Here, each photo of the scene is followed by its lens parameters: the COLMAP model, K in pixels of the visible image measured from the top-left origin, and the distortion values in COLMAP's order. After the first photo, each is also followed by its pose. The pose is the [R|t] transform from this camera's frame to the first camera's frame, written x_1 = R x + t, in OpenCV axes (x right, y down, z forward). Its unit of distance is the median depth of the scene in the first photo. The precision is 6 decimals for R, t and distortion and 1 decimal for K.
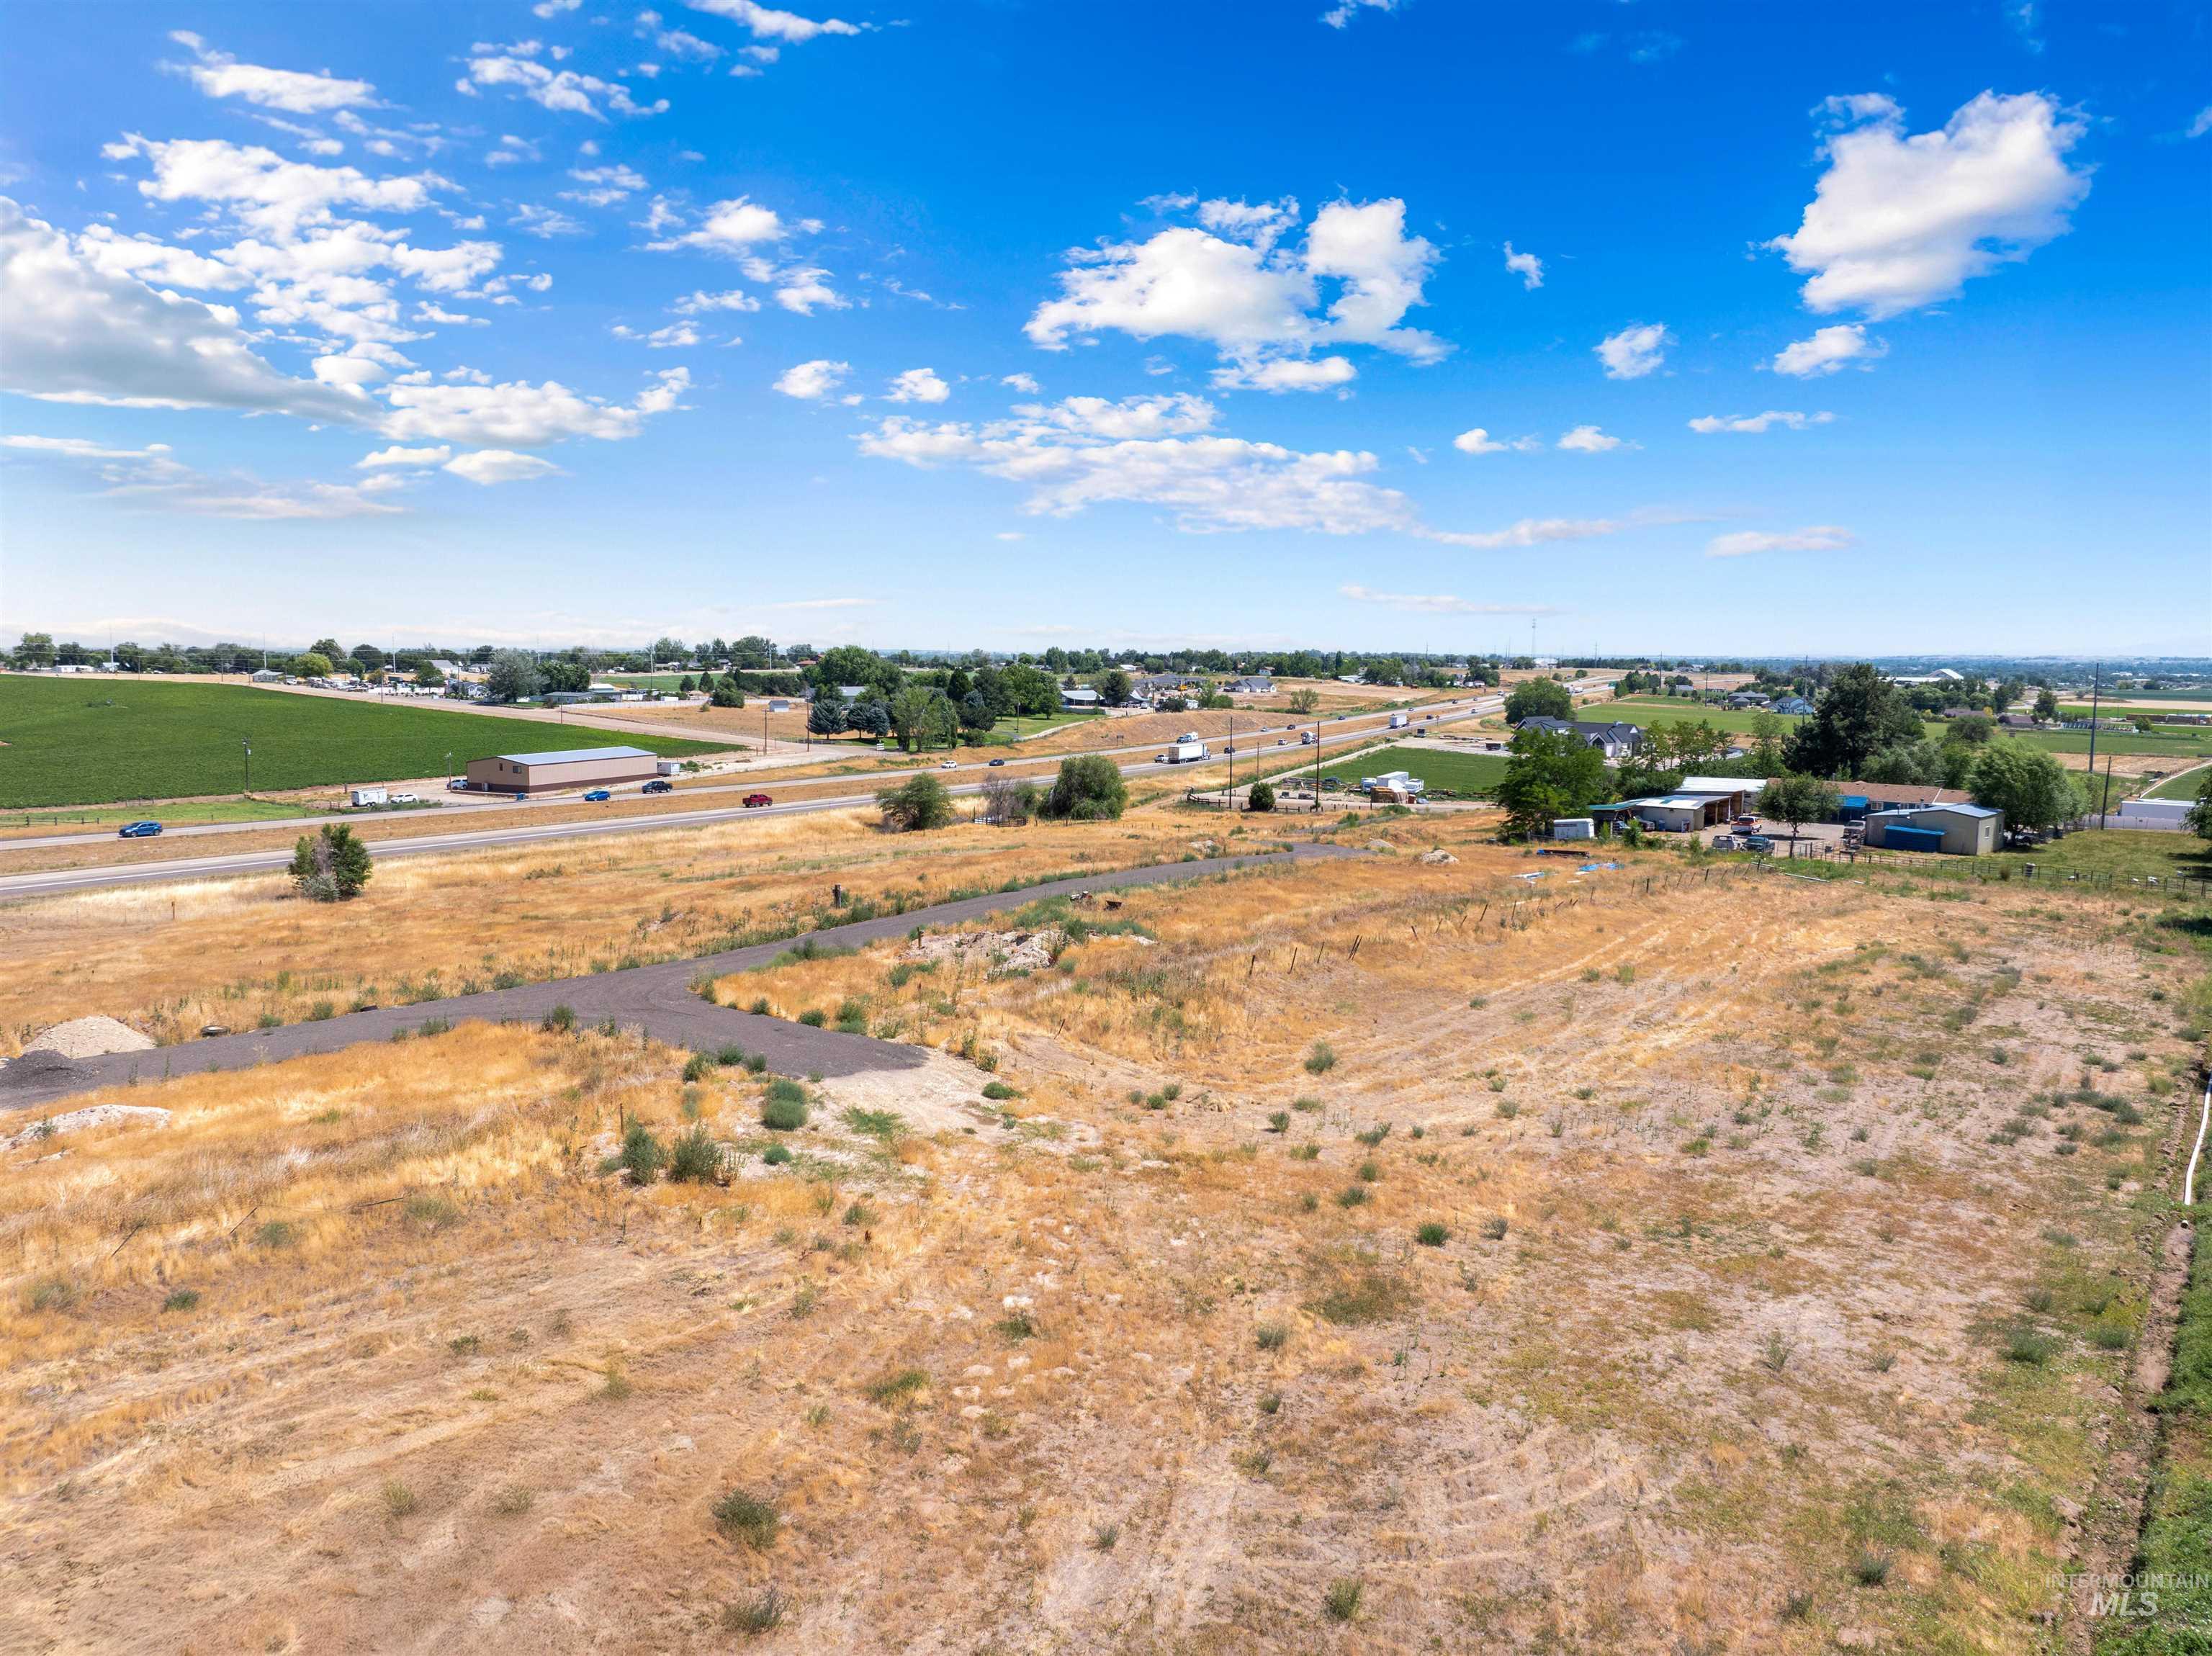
lens RADIAL K [[1554.2, 0, 1102.6], [0, 1554.2, 824.2], [0, 0, 1]] dist [-0.037002, -0.005042]
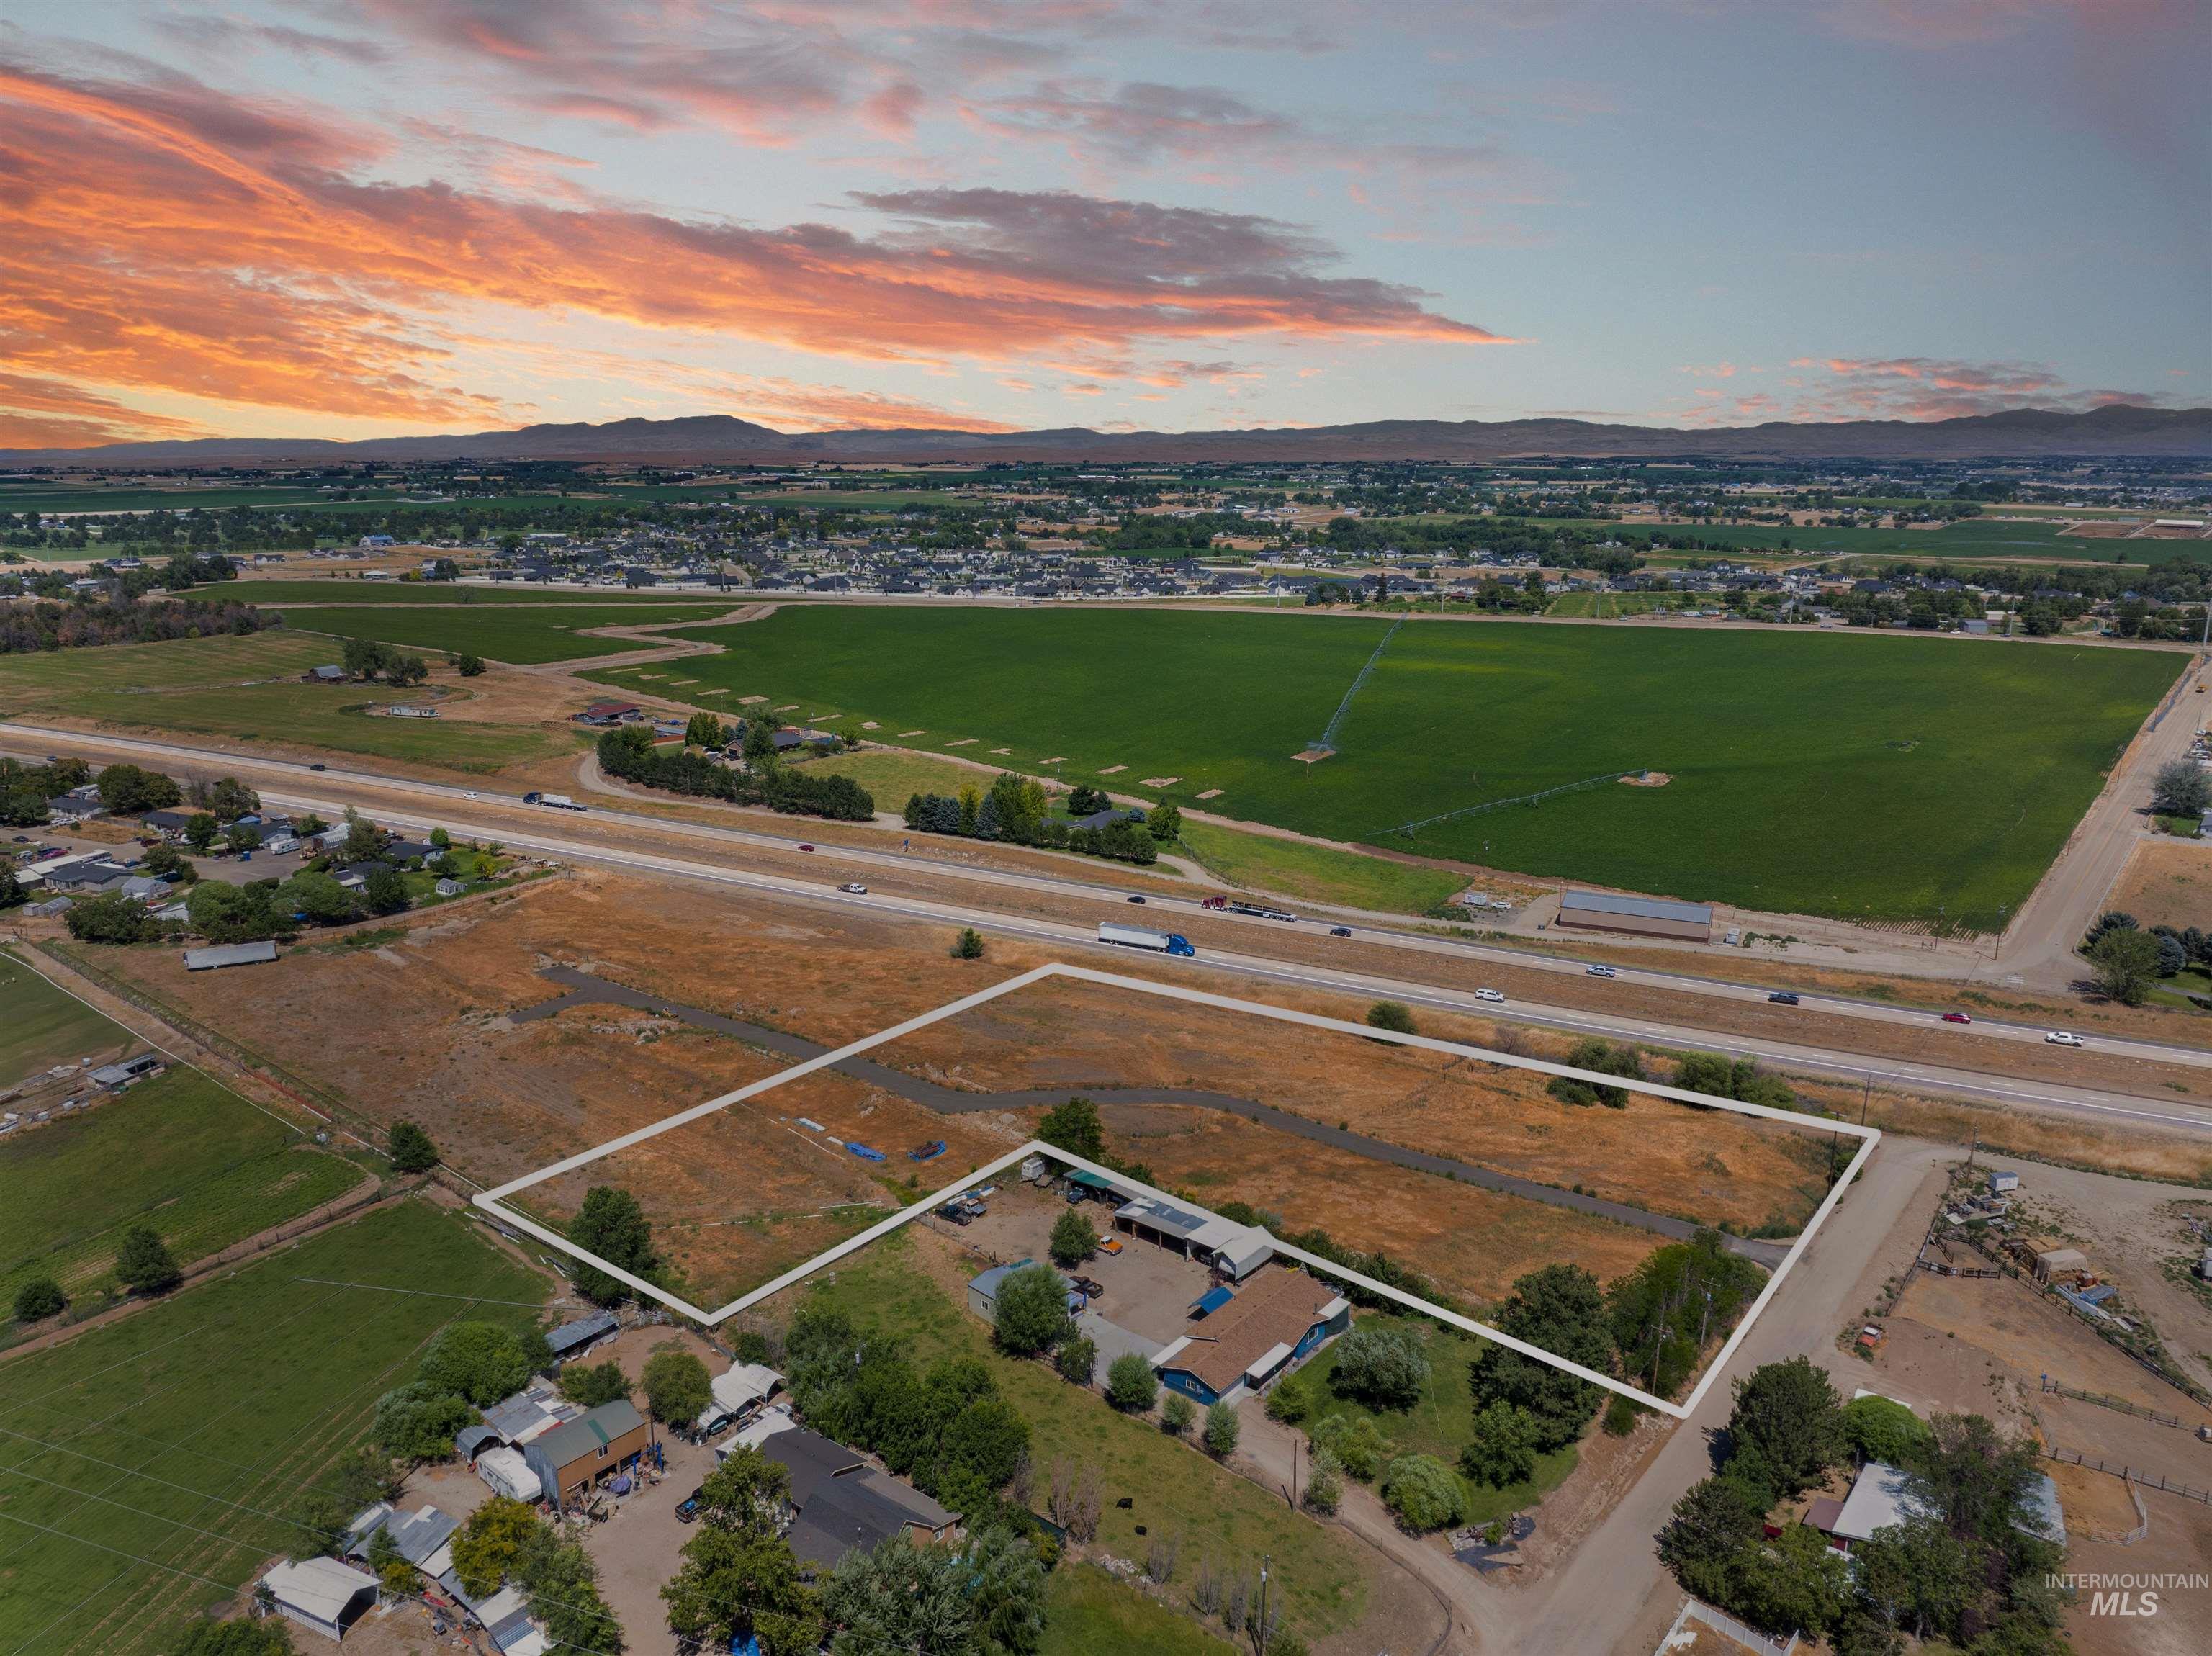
lens RADIAL K [[1554.2, 0, 1102.6], [0, 1554.2, 824.2], [0, 0, 1]] dist [-0.037002, -0.005042]
pose [[0.002562, 0.228928, -0.973440, 4.600810], [-0.103951, 0.968230, 0.227430, -1.801789], [0.994579, 0.100607, 0.026278, 2.675468]]
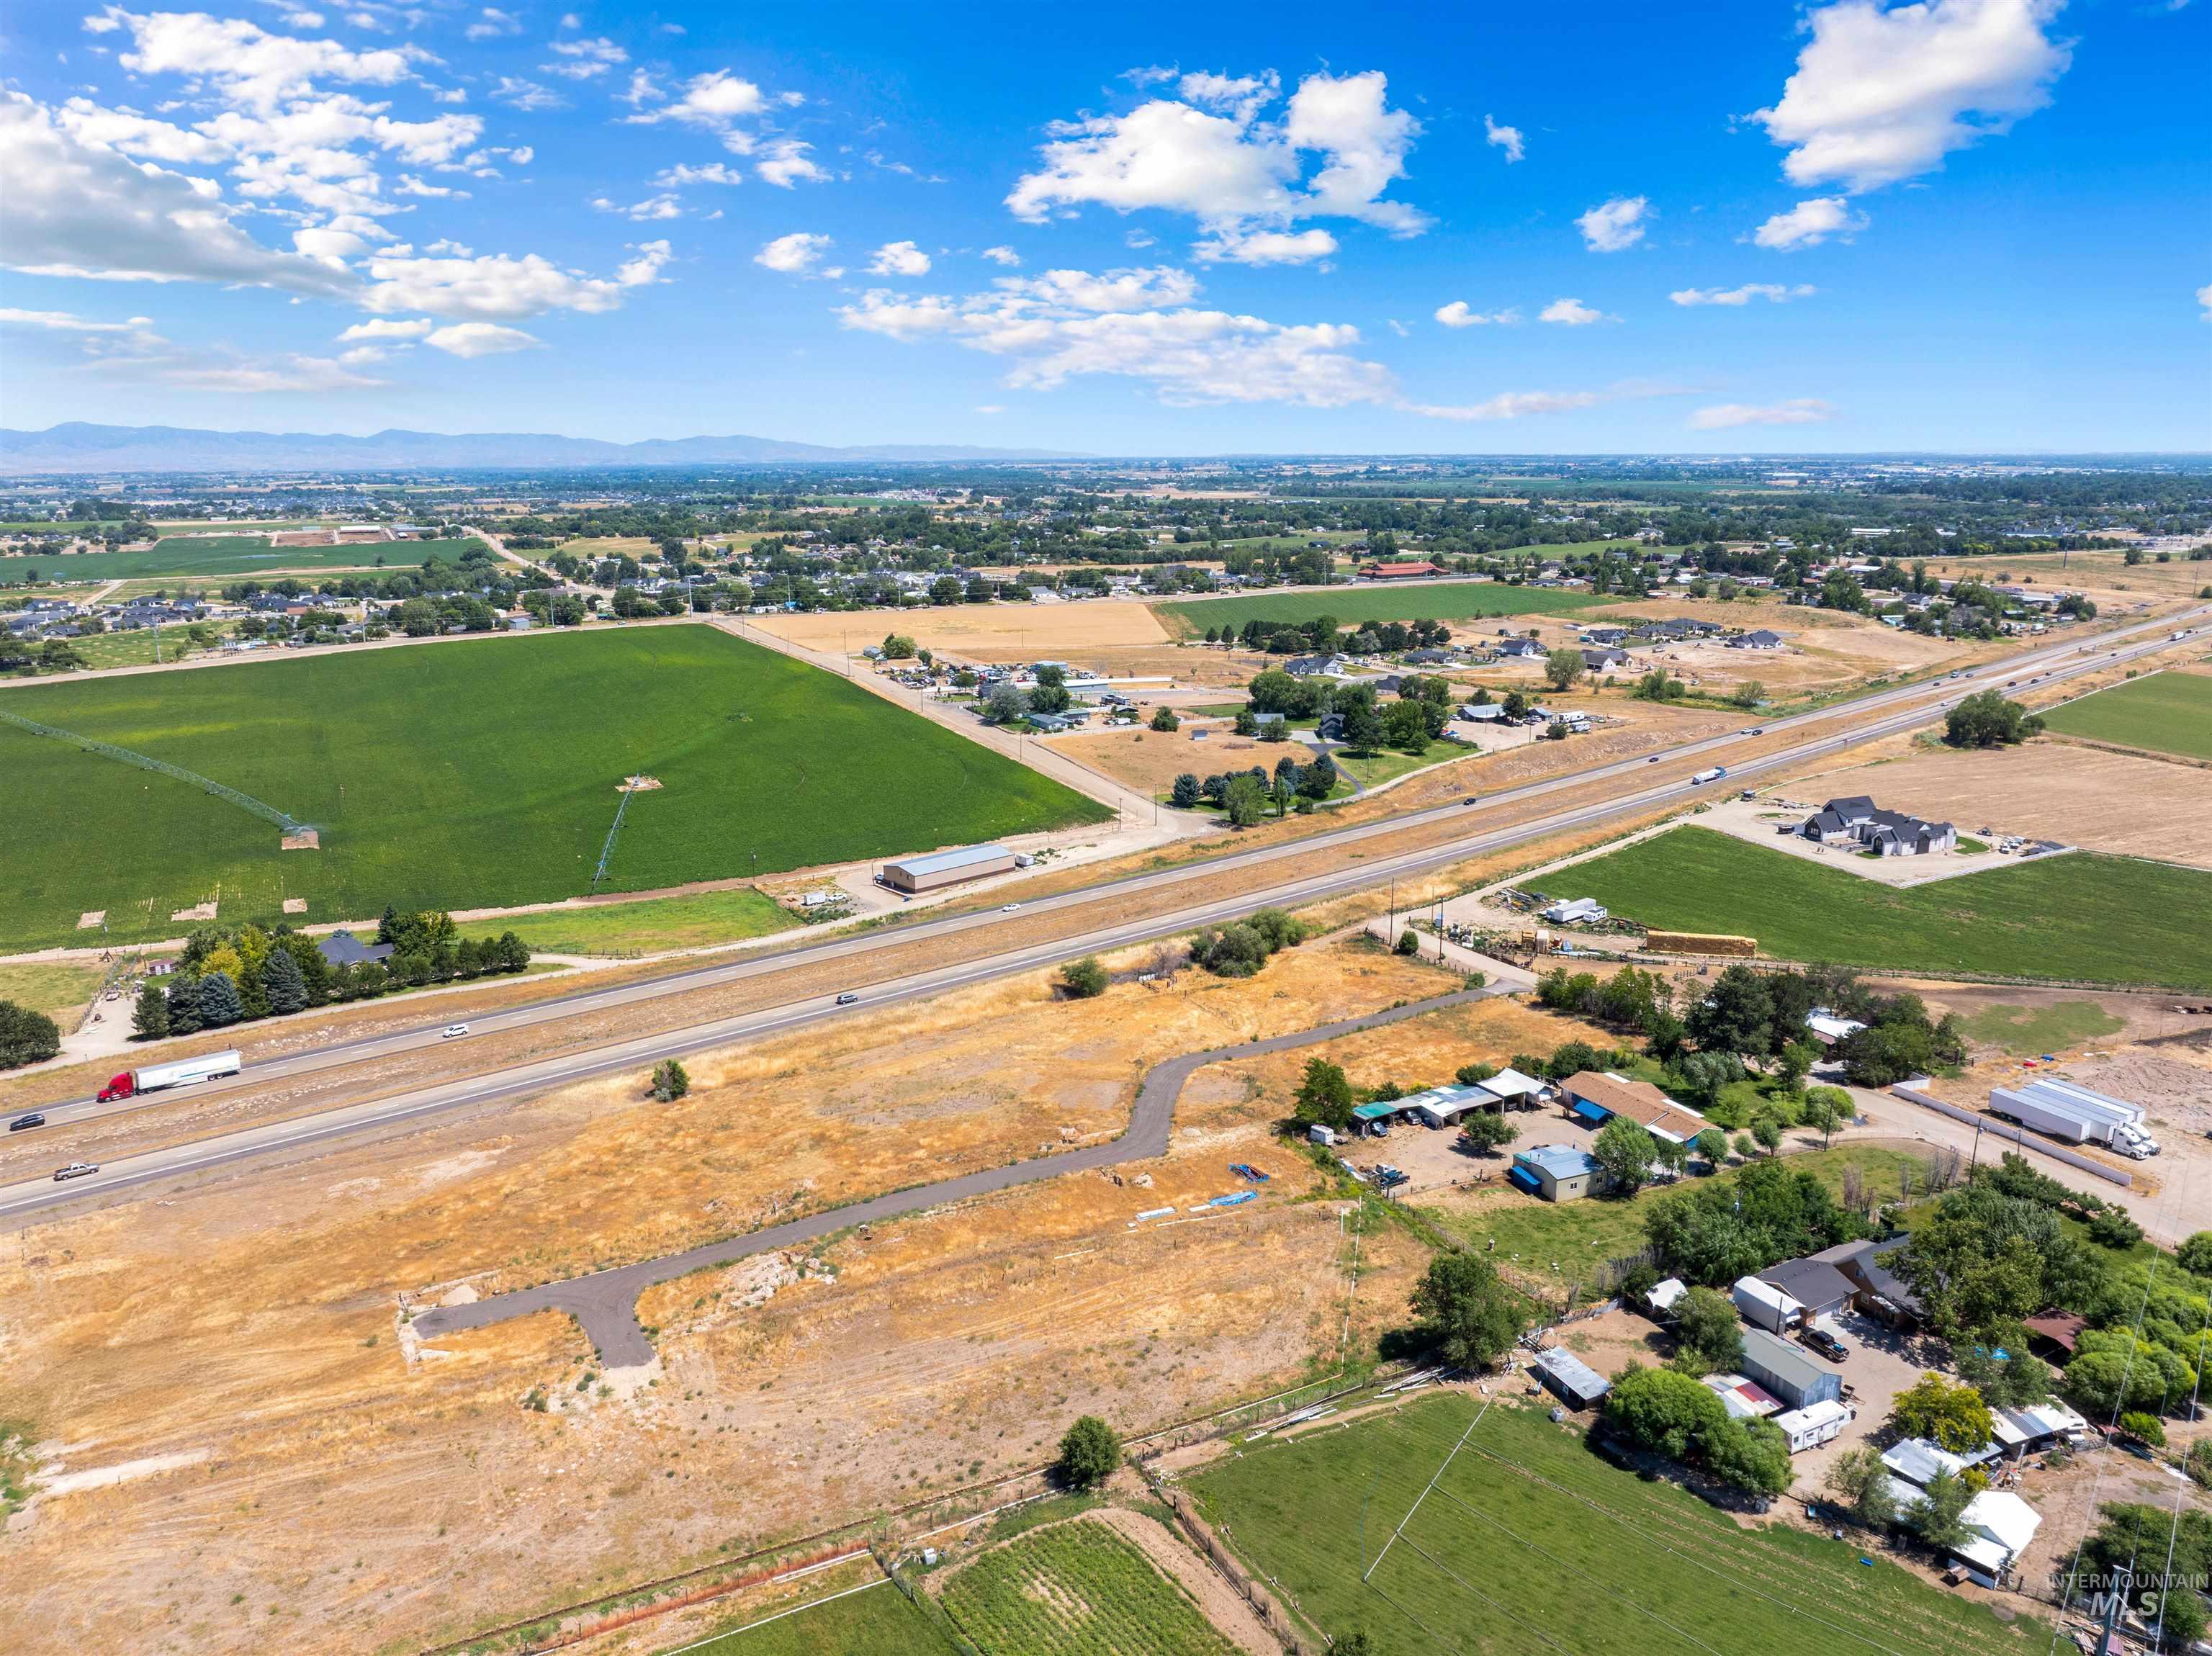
lens RADIAL K [[1554.2, 0, 1102.6], [0, 1554.2, 824.2], [0, 0, 1]] dist [-0.037002, -0.005042]
pose [[0.914686, 0.078919, -0.396386, 1.922733], [-0.027361, 0.990592, 0.134087, -1.400974], [0.403239, -0.111802, 0.908239, -1.390525]]
